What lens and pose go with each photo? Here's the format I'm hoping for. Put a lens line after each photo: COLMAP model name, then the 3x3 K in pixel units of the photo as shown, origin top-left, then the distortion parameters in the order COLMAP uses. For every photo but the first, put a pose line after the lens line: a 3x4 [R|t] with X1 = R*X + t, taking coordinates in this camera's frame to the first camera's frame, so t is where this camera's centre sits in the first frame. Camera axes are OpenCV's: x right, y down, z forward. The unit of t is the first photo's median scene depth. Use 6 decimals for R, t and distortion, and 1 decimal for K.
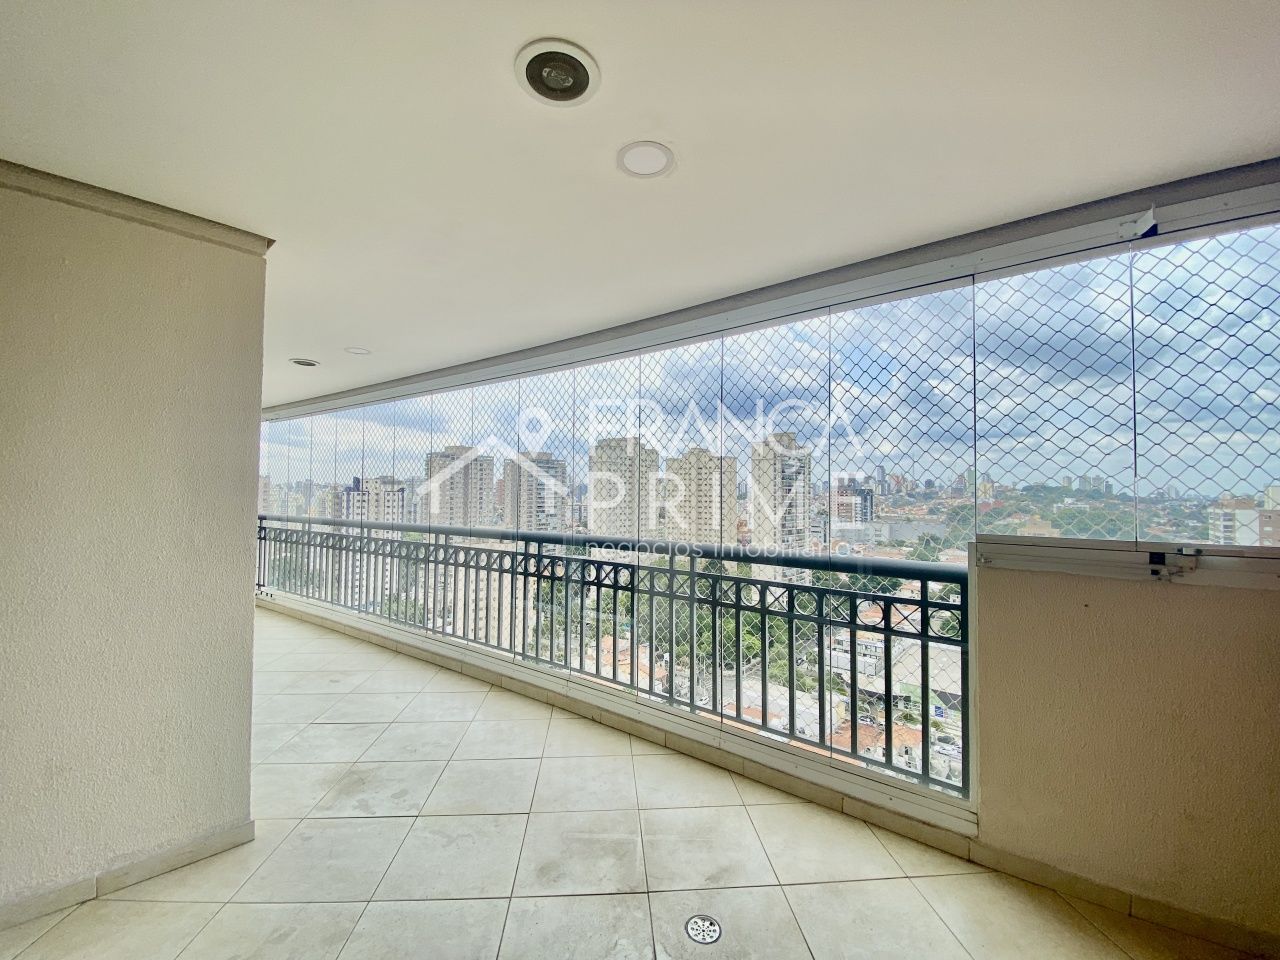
lens RADIAL K [[518.4, 0, 638.0], [0, 518.4, 482.1], [0, 0, 1]] dist [-0.014946, -0.003861]
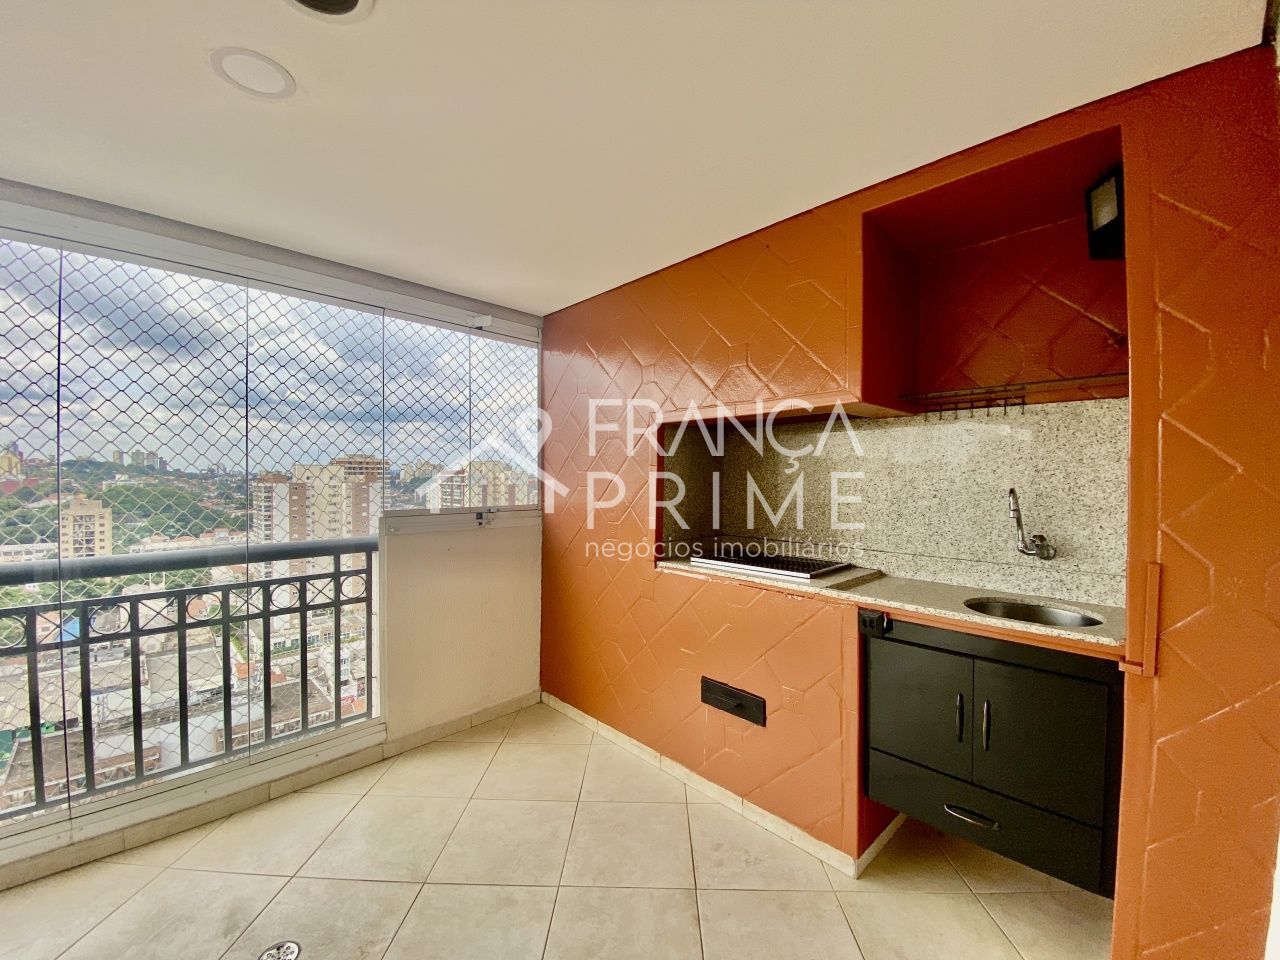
lens RADIAL K [[518.4, 0, 639.2], [0, 518.4, 486.4], [0, 0, 1]] dist [-0.014946, -0.003861]
pose [[0.069740, -0.027989, 0.997172, -0.528598], [-0.027504, 0.999172, 0.029969, -0.016107], [-0.997186, -0.029516, 0.068912, 0.236280]]
